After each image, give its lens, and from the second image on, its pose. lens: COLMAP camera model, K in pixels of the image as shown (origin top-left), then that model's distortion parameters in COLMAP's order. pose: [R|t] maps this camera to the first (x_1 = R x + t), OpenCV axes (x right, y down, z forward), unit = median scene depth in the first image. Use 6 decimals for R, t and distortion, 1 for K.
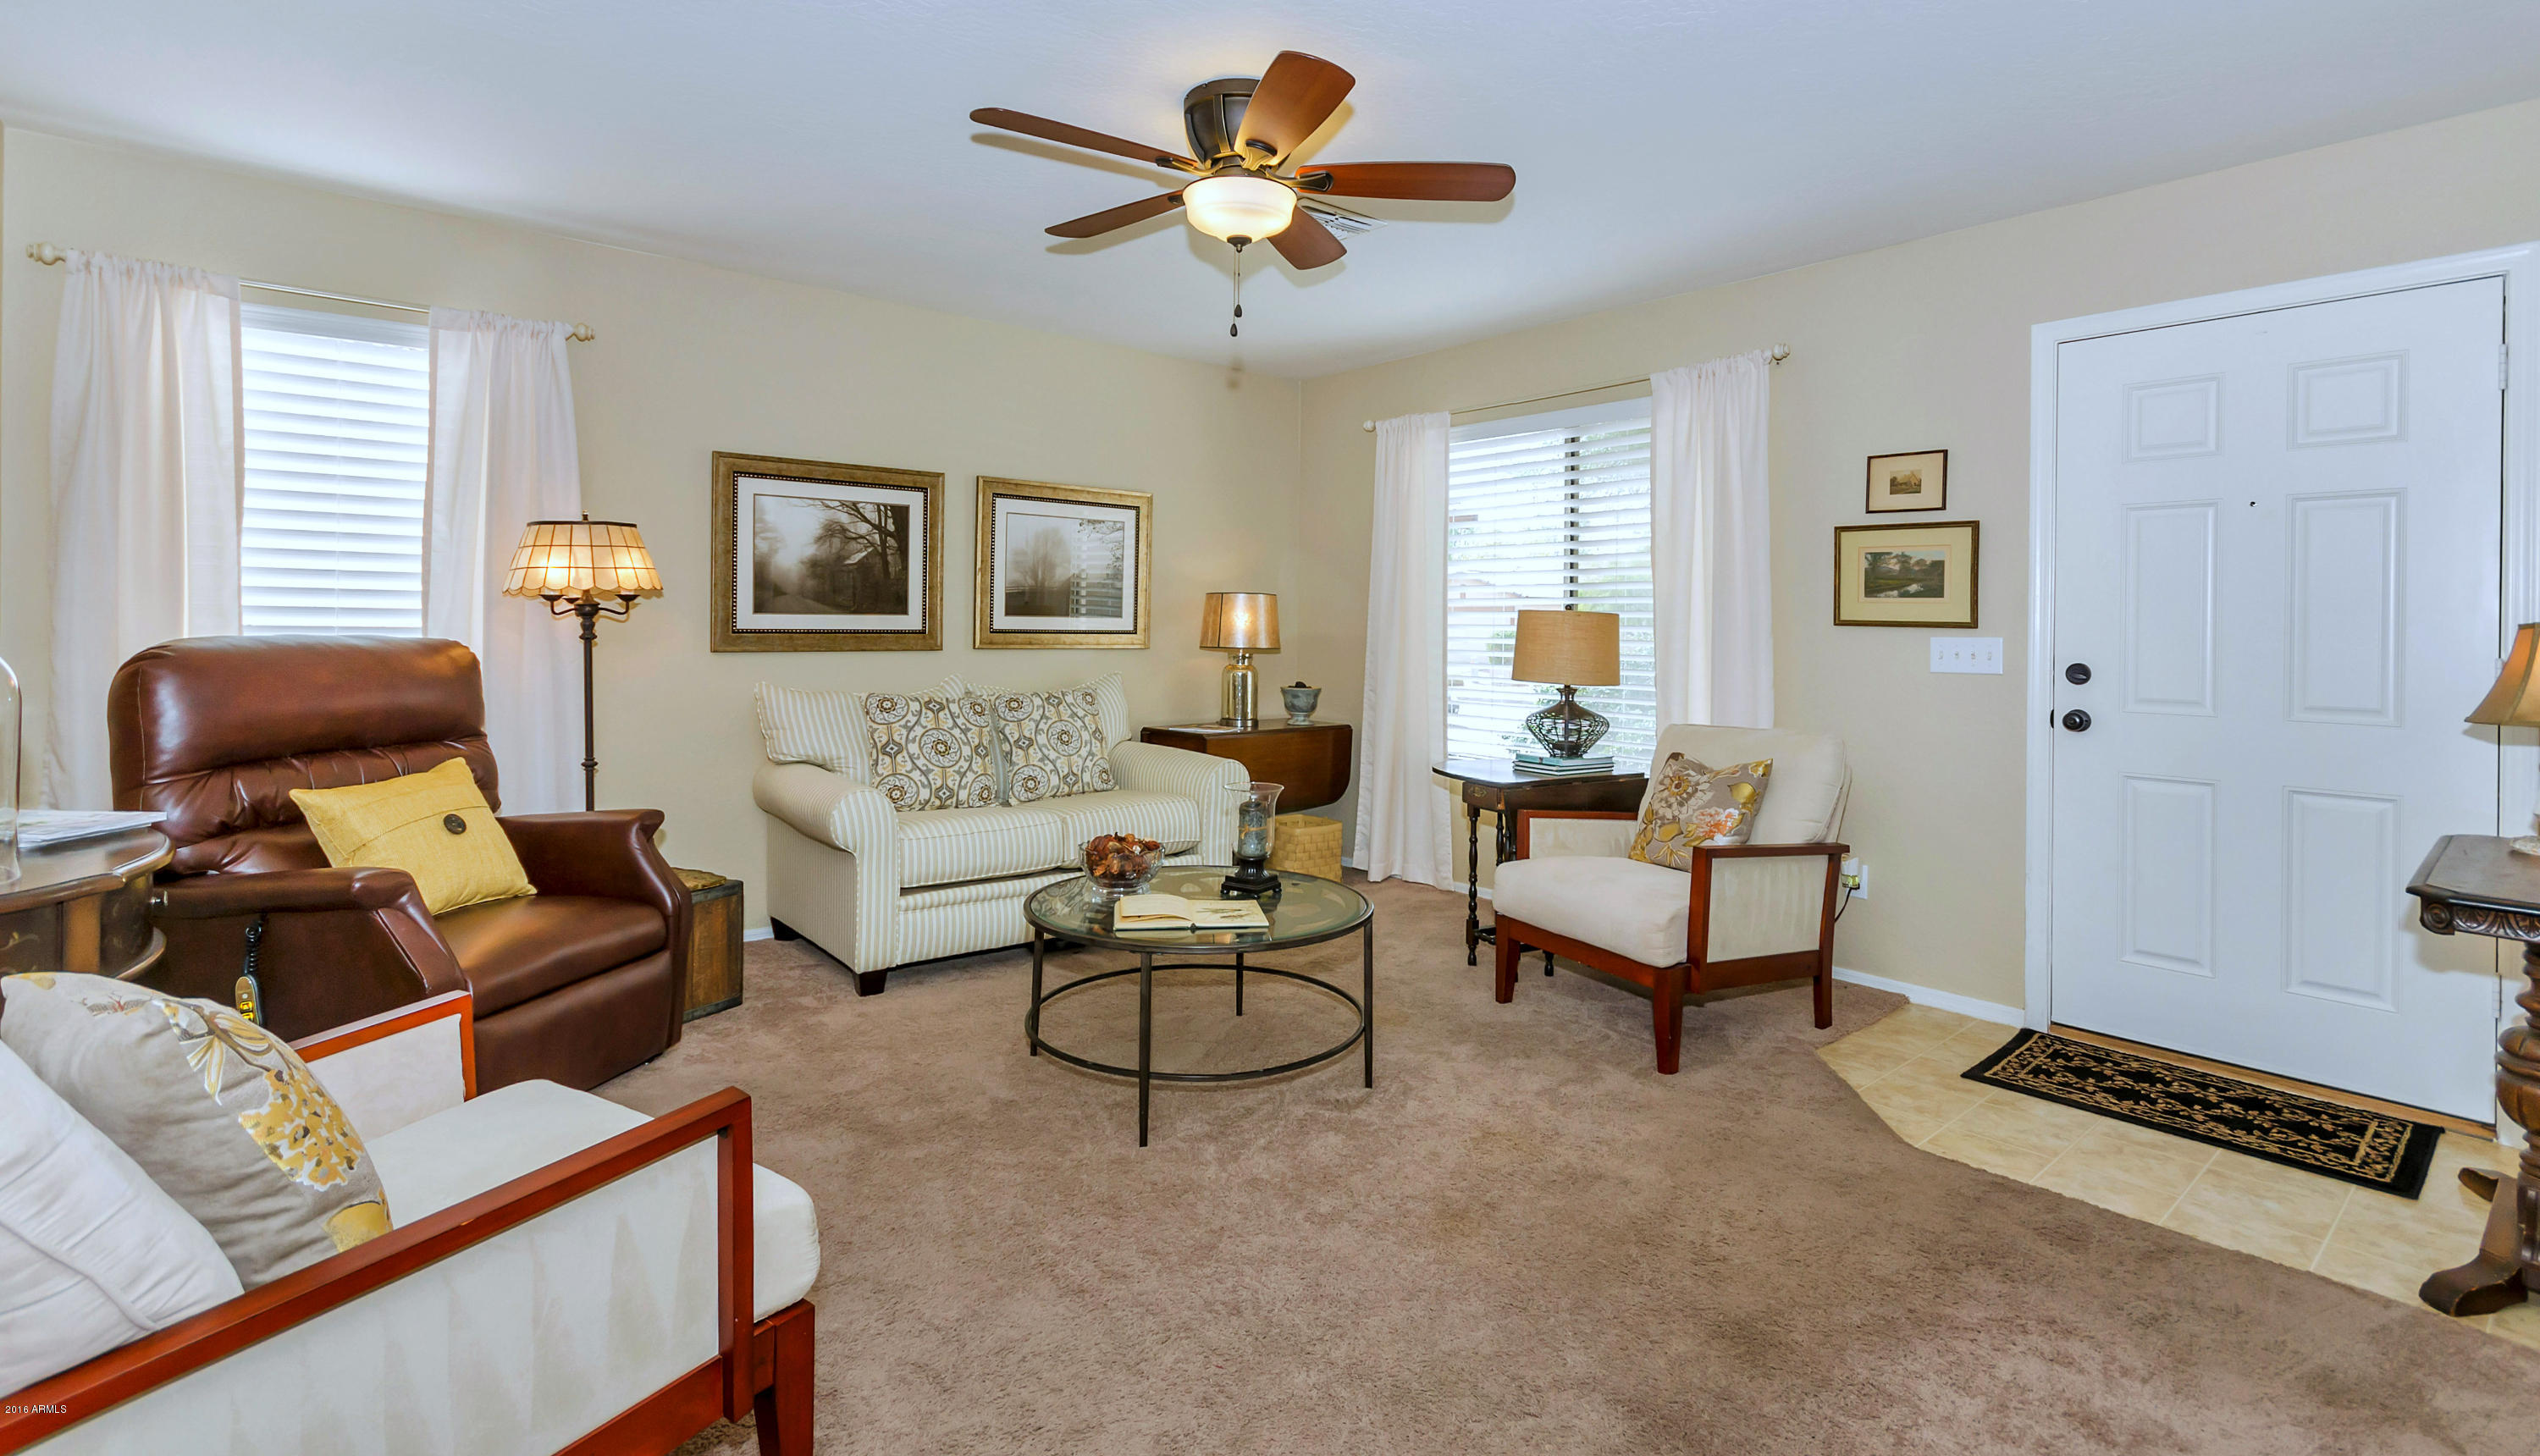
lens RADIAL K [[1161.2, 0, 1277.1], [0, 1161.2, 639.4], [0, 0, 1]] dist [0.000875, 0.000723]
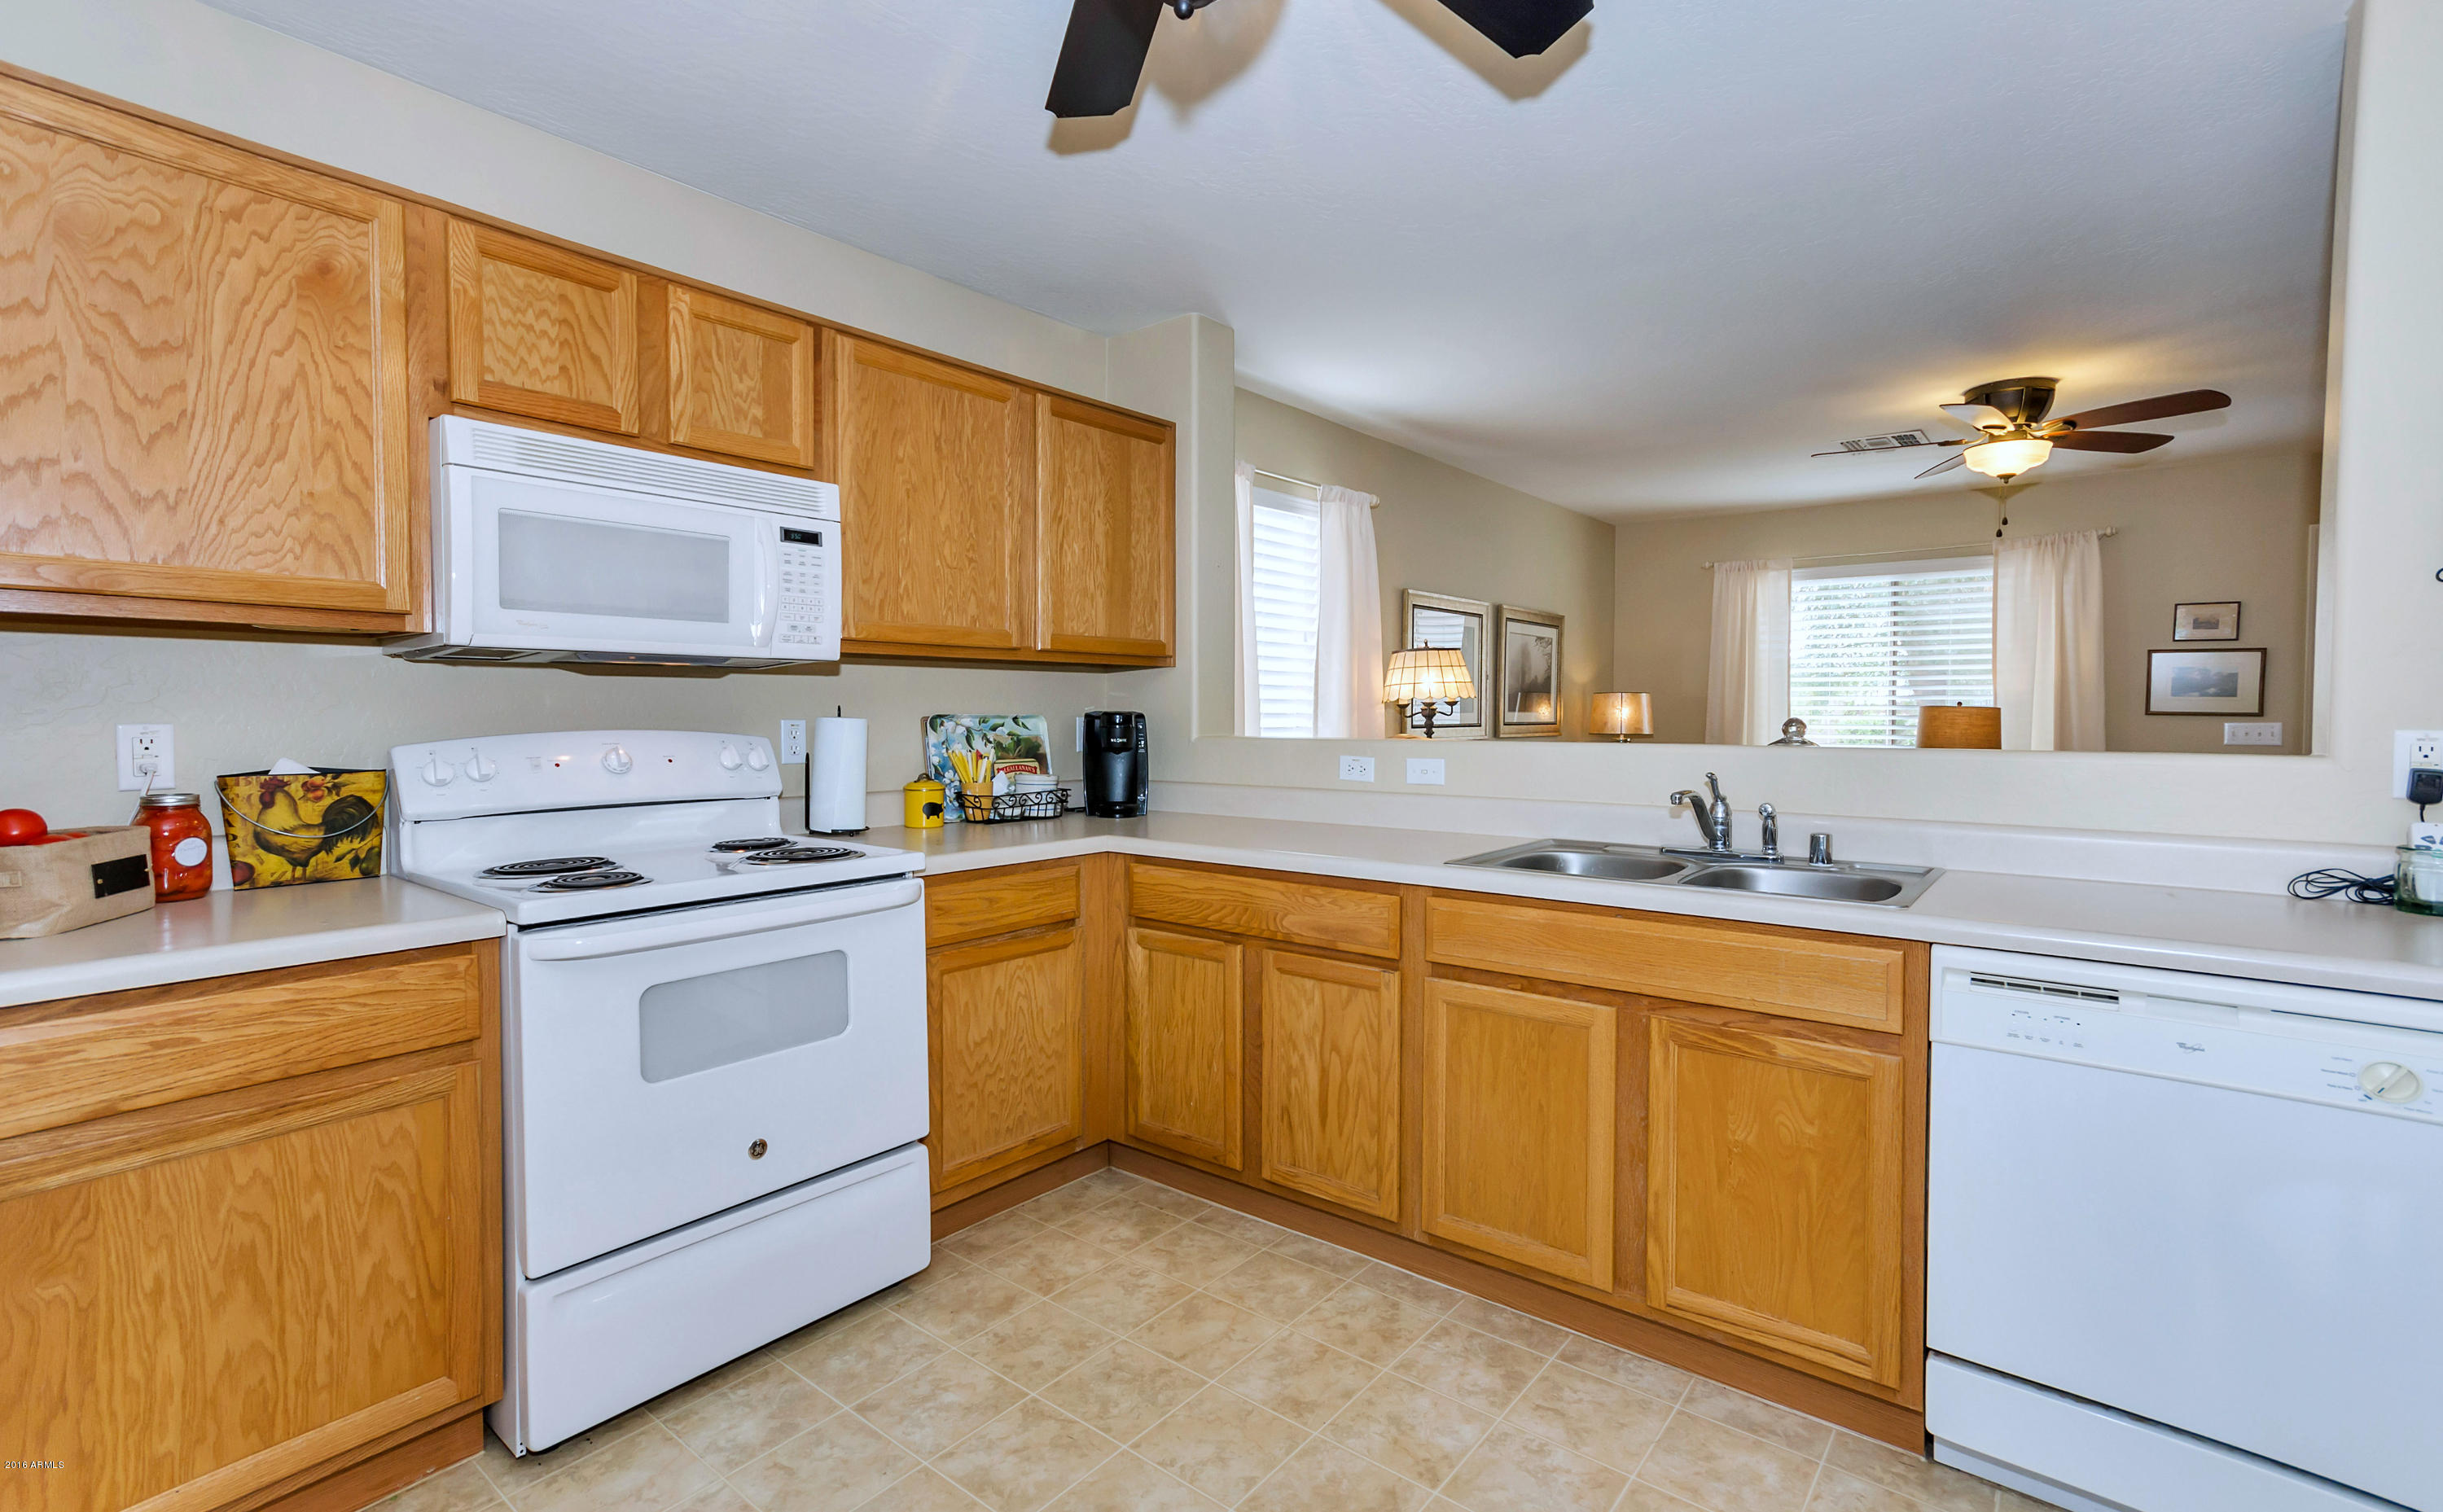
lens RADIAL K [[1115.2, 0, 1255.7], [0, 1115.2, 731.3], [0, 0, 1]] dist [-0.000463, 0.000608]
pose [[0.982429, -0.012894, 0.186189, -0.979529], [0.011683, 0.999903, 0.007603, -0.015283], [-0.186269, -0.005294, 0.982485, -0.223405]]
